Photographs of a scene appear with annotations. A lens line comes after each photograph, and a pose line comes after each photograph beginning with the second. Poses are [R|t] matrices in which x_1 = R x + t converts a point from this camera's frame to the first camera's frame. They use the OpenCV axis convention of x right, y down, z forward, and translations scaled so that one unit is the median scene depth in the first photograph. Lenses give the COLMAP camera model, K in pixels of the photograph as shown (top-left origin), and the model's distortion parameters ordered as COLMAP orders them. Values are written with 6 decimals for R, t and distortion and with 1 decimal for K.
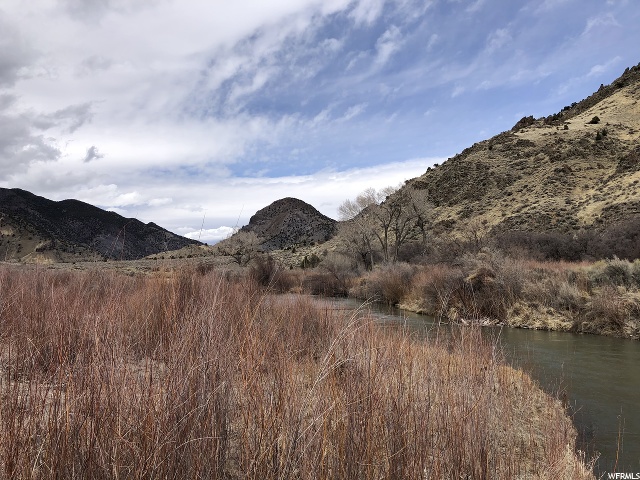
lens RADIAL K [[527.4, 0, 314.3], [0, 527.4, 239.0], [0, 0, 1]] dist [0.068969, -0.067173]
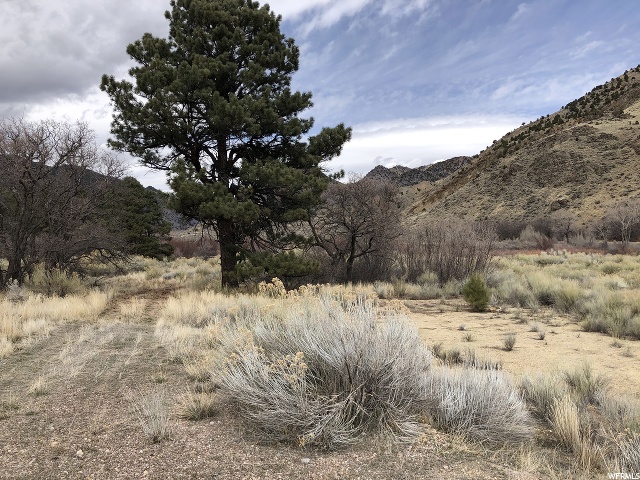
lens RADIAL K [[527.4, 0, 316.4], [0, 527.4, 235.6], [0, 0, 1]] dist [0.068969, -0.067173]
pose [[0.999576, -0.001383, 0.029079, -0.287253], [-0.000517, 0.997872, 0.065207, -0.023359], [-0.029108, -0.065195, 0.997448, -0.228836]]
